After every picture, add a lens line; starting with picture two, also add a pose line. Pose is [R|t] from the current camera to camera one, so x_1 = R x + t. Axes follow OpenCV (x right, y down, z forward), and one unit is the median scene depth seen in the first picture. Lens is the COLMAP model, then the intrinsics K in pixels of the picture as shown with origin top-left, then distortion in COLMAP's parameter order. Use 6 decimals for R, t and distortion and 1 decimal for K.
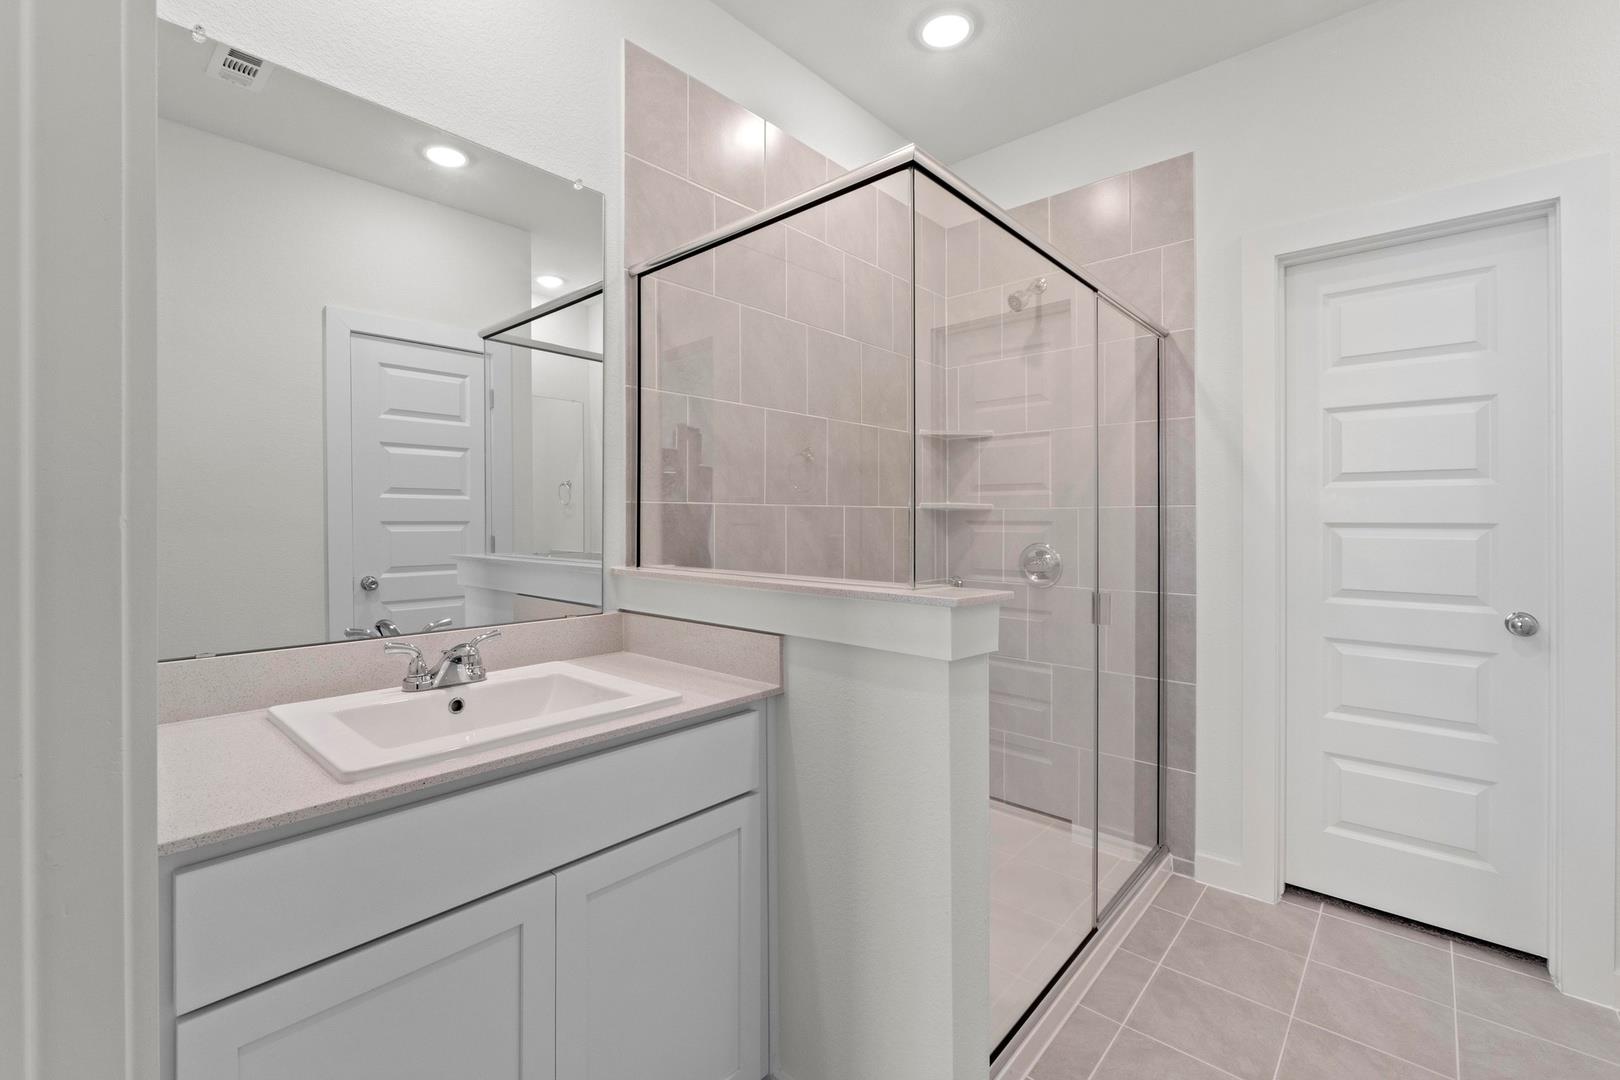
lens RADIAL K [[705.2, 0, 810.6], [0, 705.2, 520.0], [0, 0, 1]] dist [-0.000049, 0.000025]
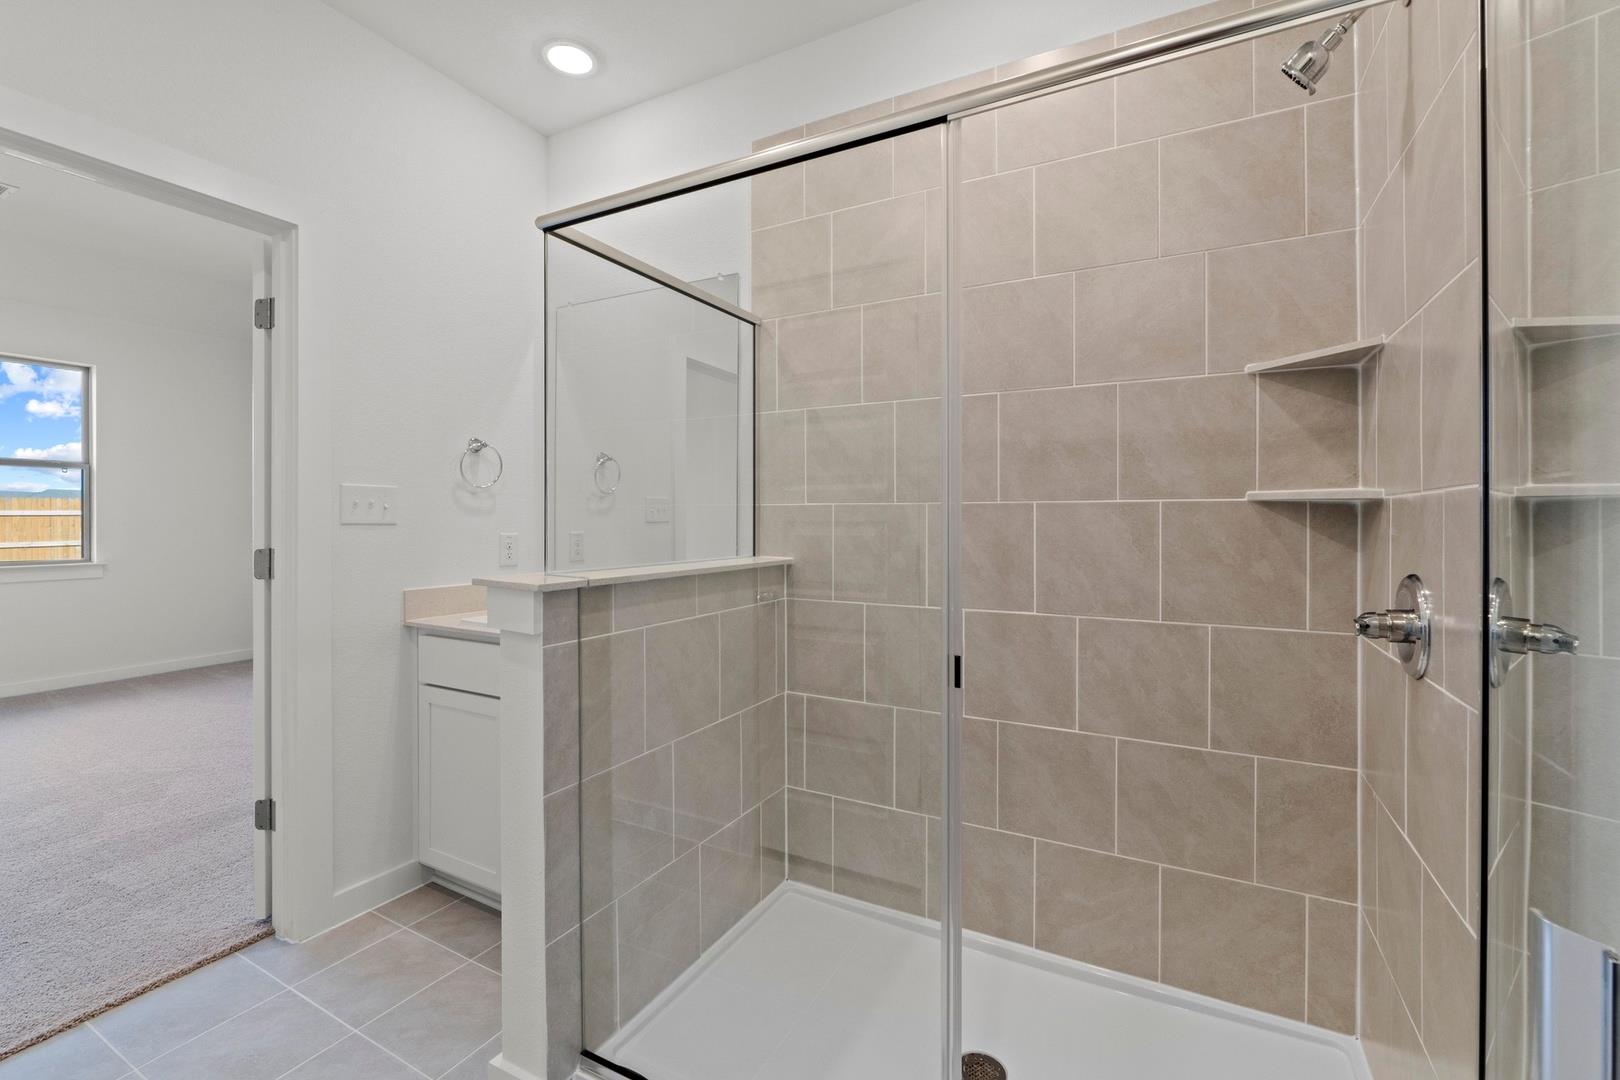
lens RADIAL K [[705.2, 0, 810.6], [0, 705.2, 520.0], [0, 0, 1]] dist [-0.000049, 0.000025]
pose [[0.211558, 0.000834, -0.977365, 0.690988], [-0.004522, 0.999990, -0.000126, 0.001213], [0.977355, 0.004446, 0.211560, 0.566773]]
